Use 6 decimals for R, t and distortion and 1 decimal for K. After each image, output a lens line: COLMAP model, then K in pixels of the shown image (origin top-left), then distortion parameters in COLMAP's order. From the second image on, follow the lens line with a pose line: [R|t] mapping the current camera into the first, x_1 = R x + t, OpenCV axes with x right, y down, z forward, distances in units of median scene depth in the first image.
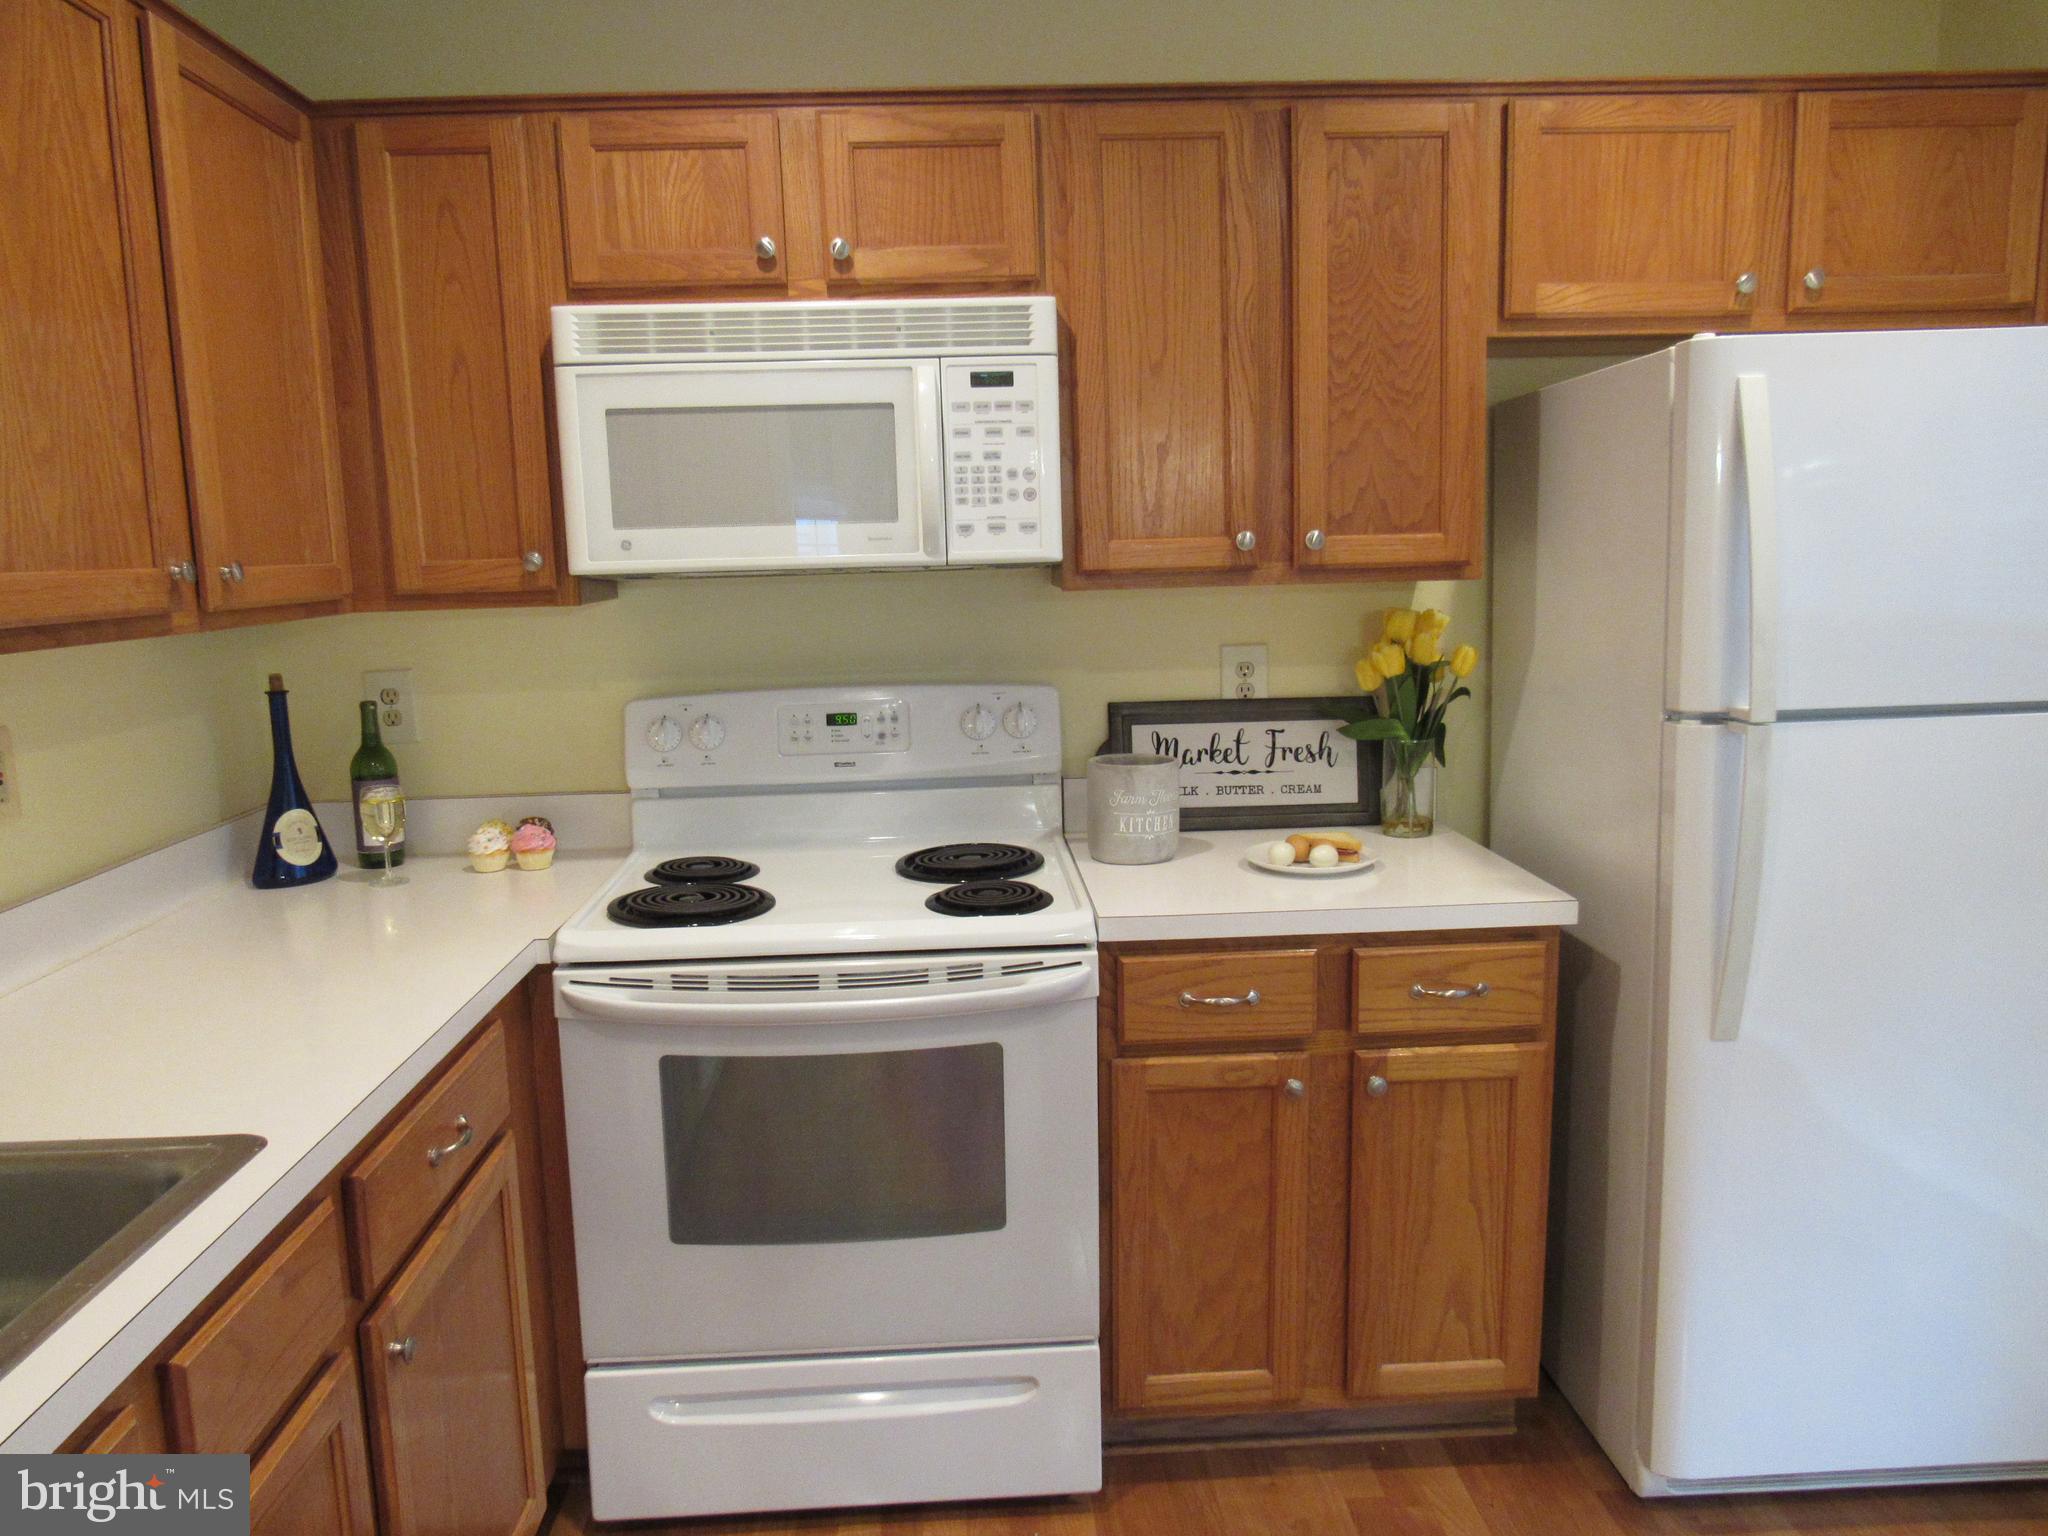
lens RADIAL K [[1470.9, 0, 1024.0], [0, 1470.9, 768.0], [0, 0, 1]] dist [-0.034839, 0.005080]
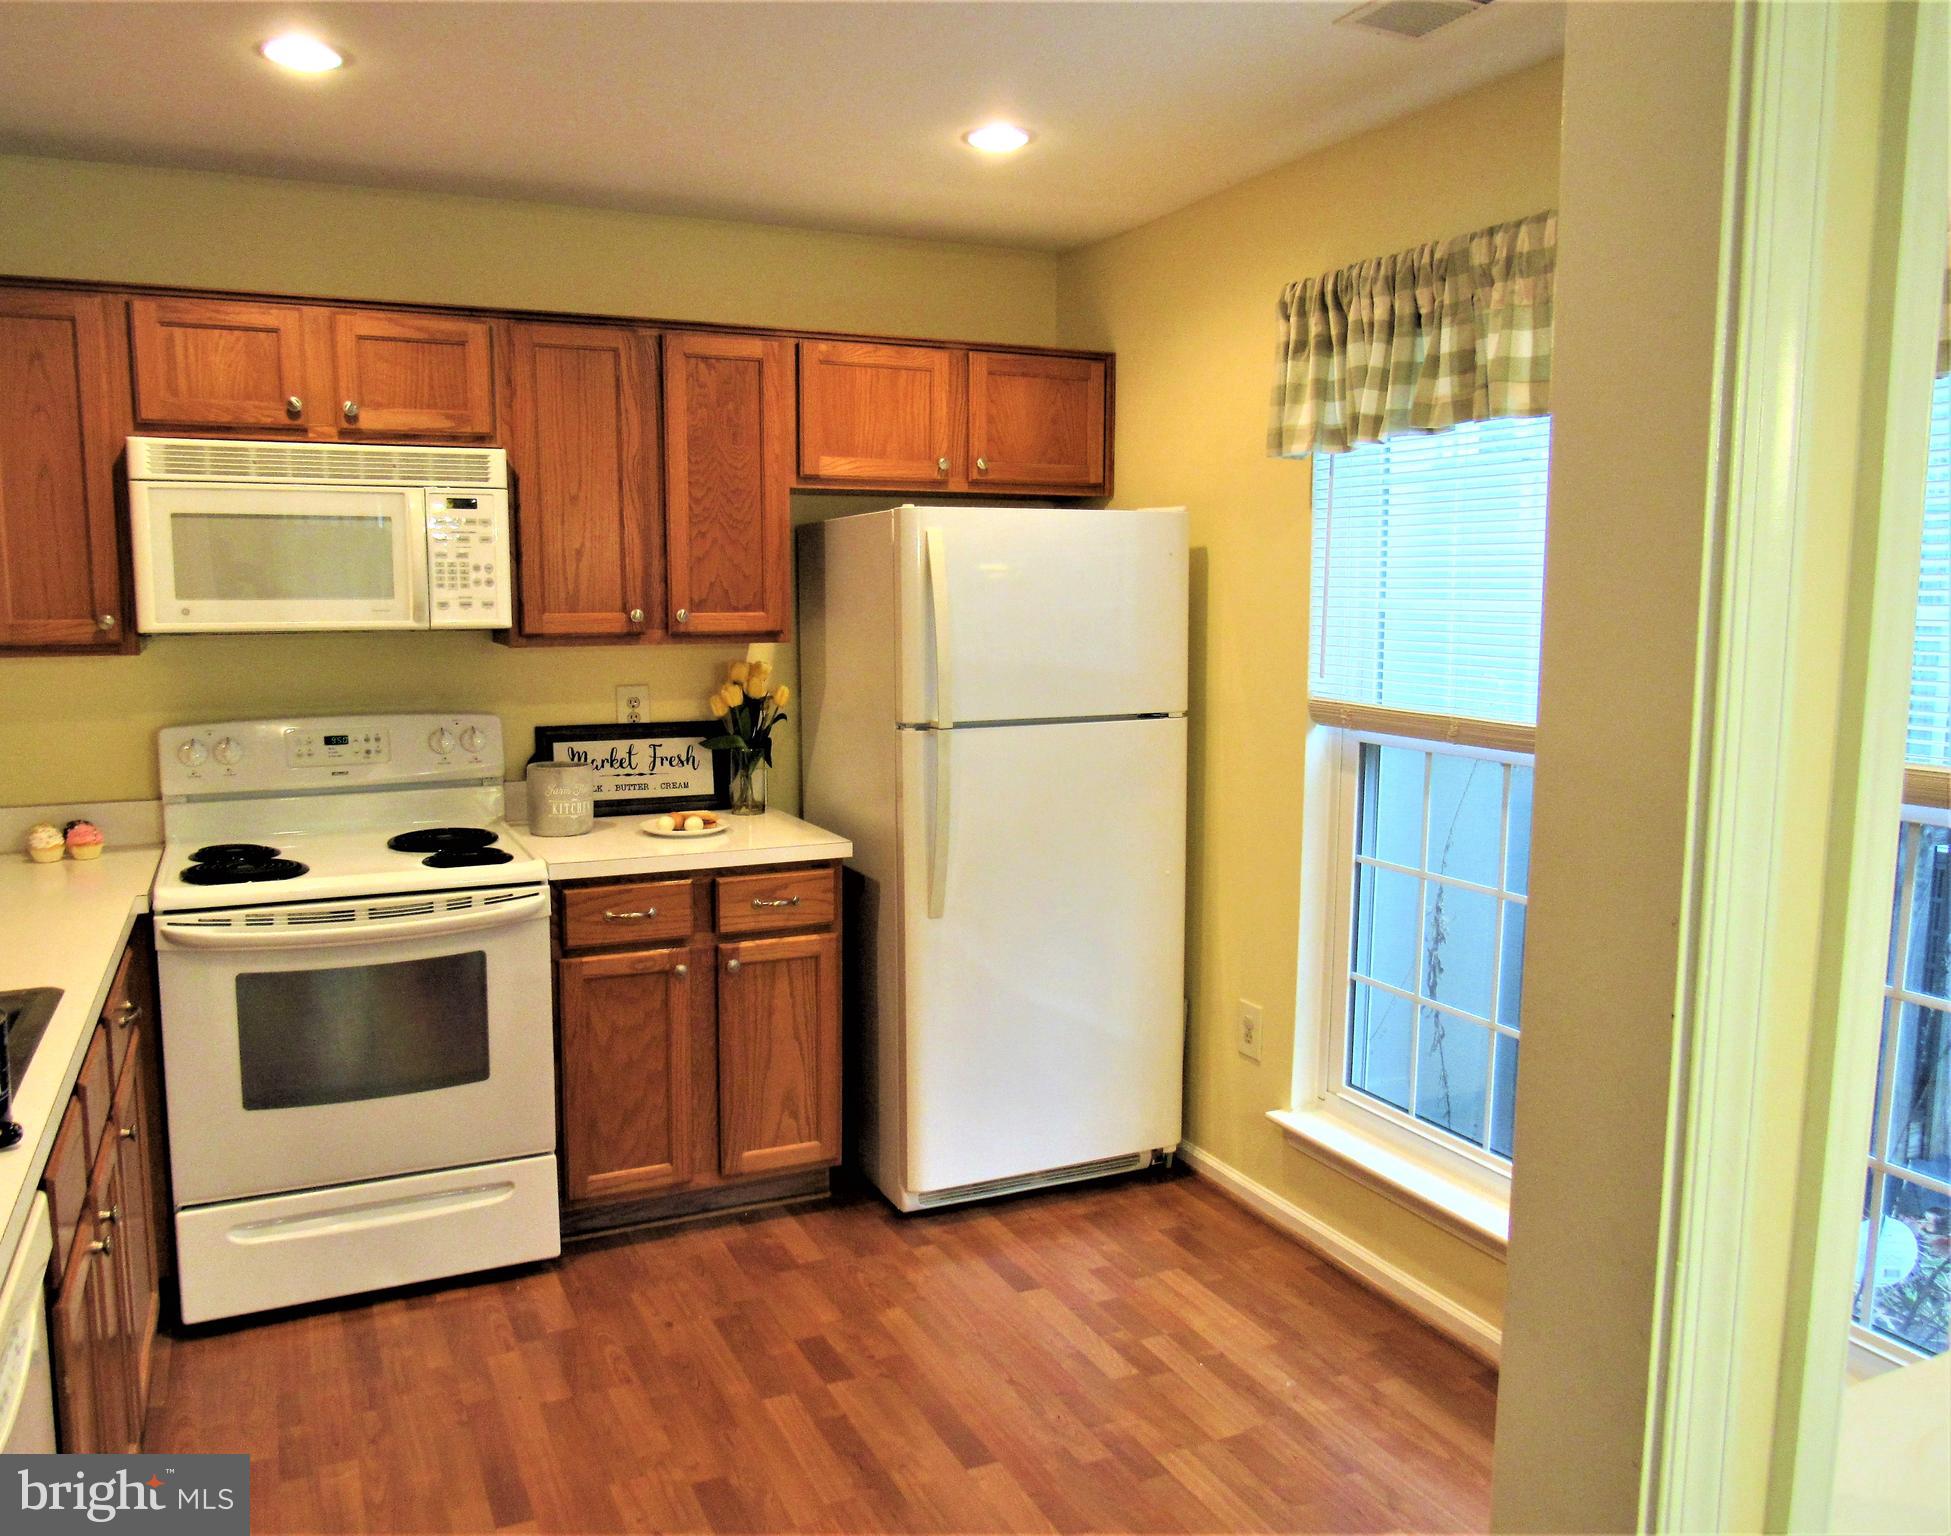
lens RADIAL K [[1484.5, 0, 975.5], [0, 1484.5, 768.0], [0, 0, 1]] dist [-0.036667, -0.000658]
pose [[0.918646, -0.019979, 0.394576, -0.135984], [0.032546, 0.999153, -0.025182, 0.051992], [-0.393738, 0.035975, 0.918518, -0.540000]]
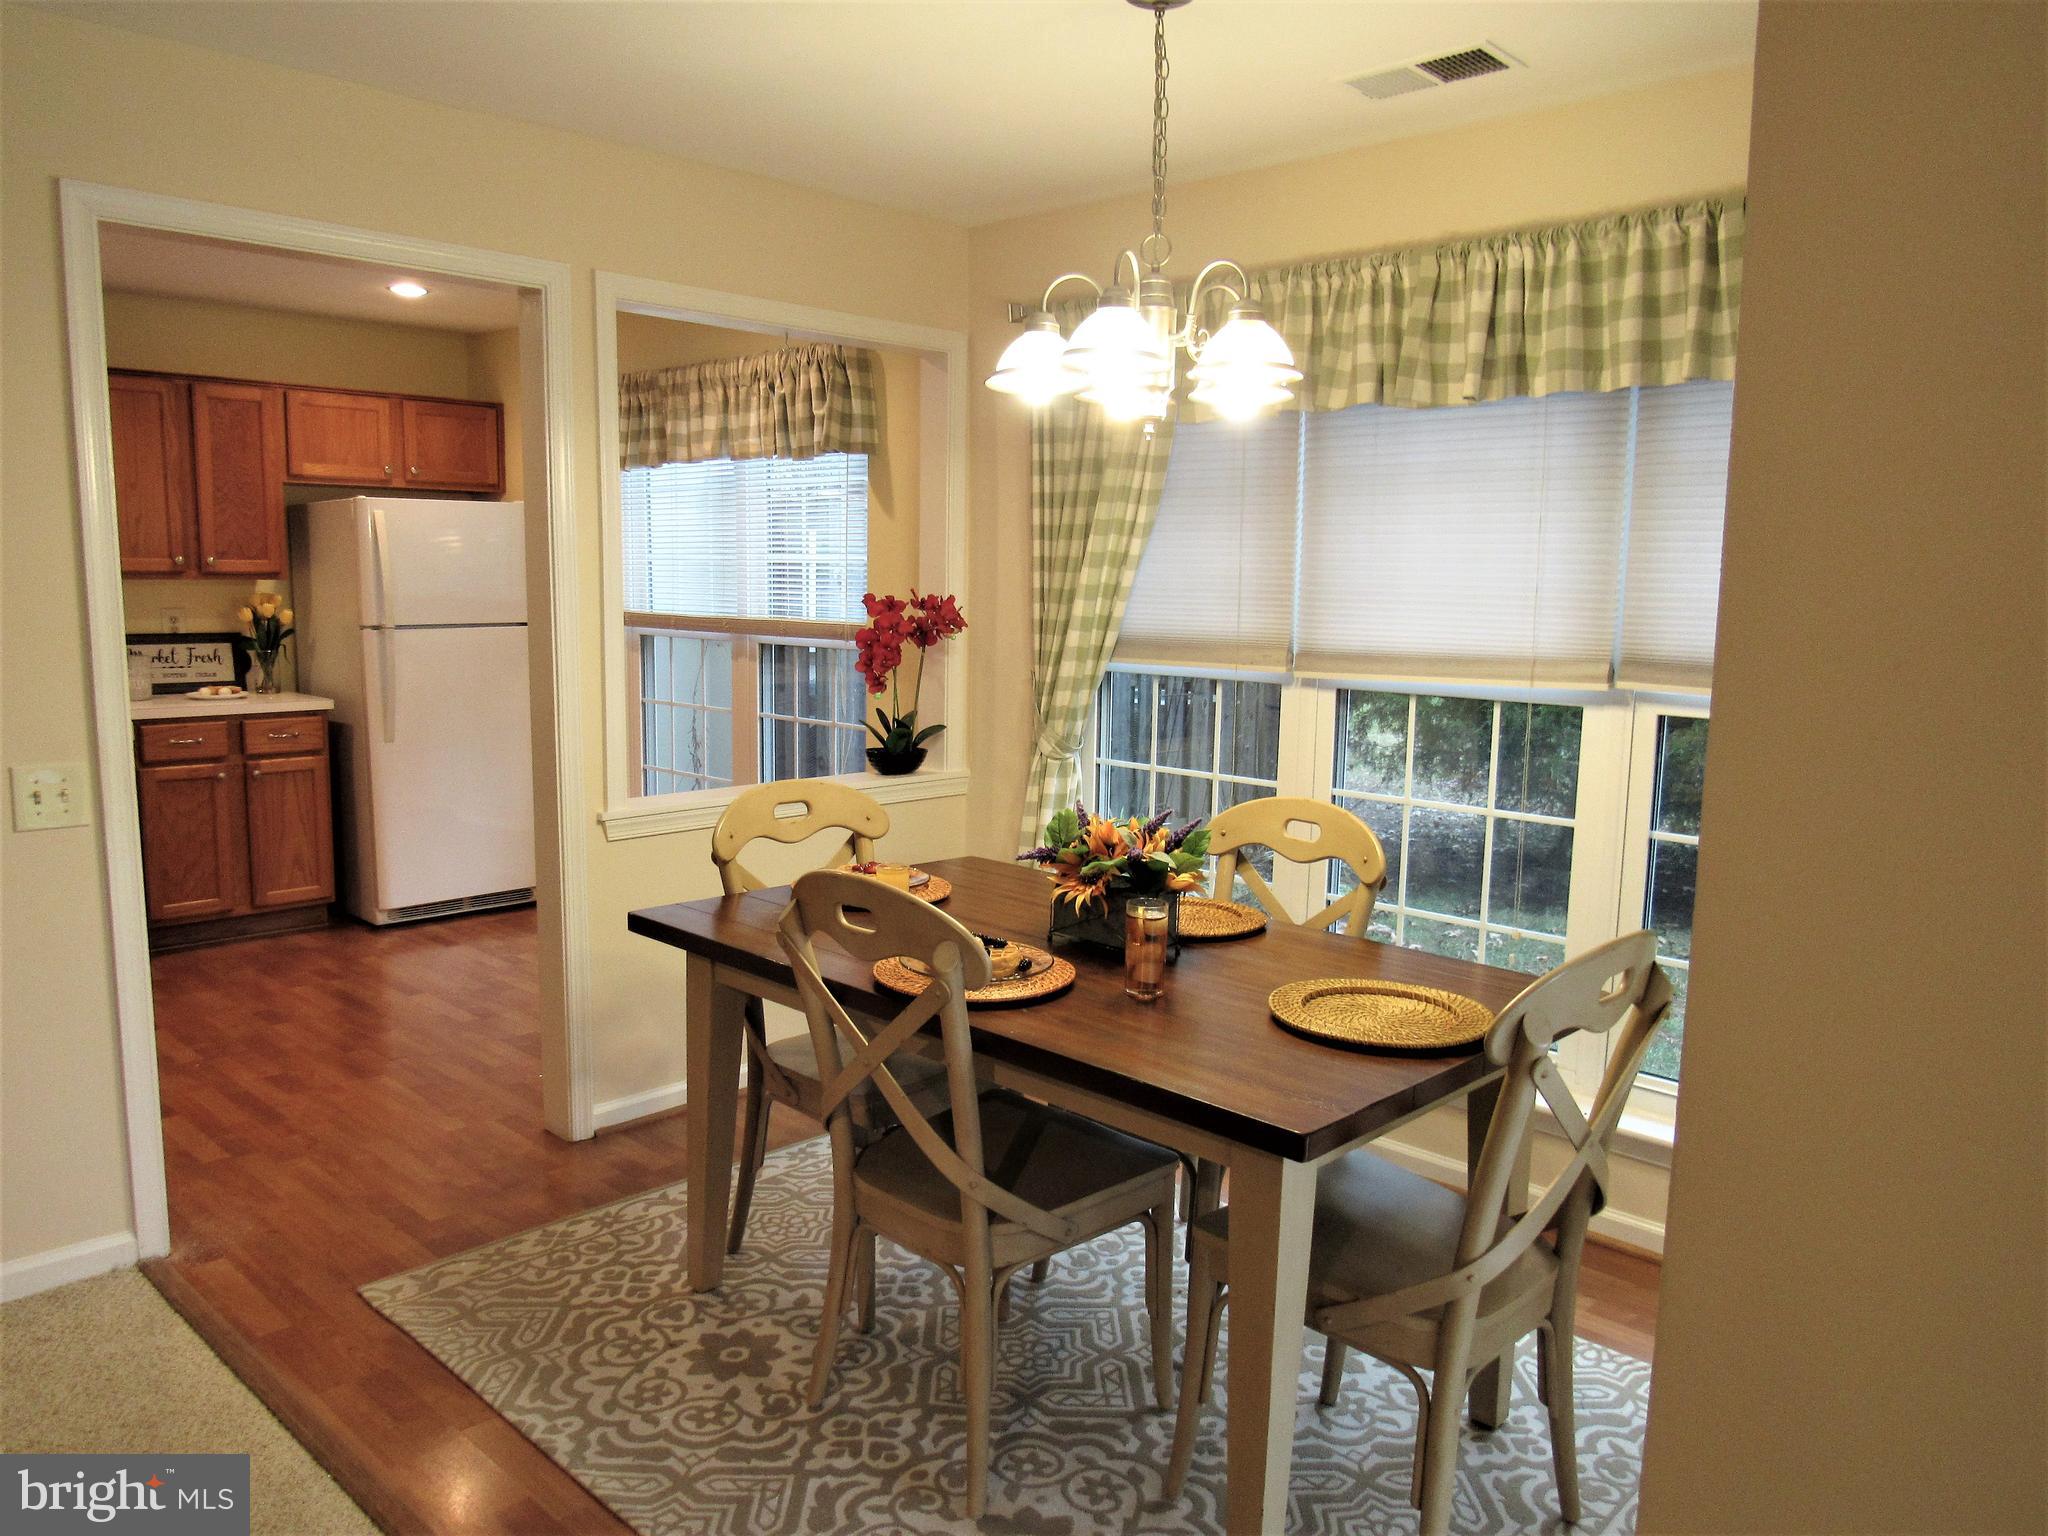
lens RADIAL K [[1474.6, 0, 1076.5], [0, 1474.6, 781.8], [0, 0, 1]] dist [-0.033790, 0.000342]
pose [[0.708443, -0.059282, 0.703273, -0.519352], [0.069011, 0.997510, 0.014566, 0.280469], [-0.702386, 0.038214, 0.710770, -1.754744]]
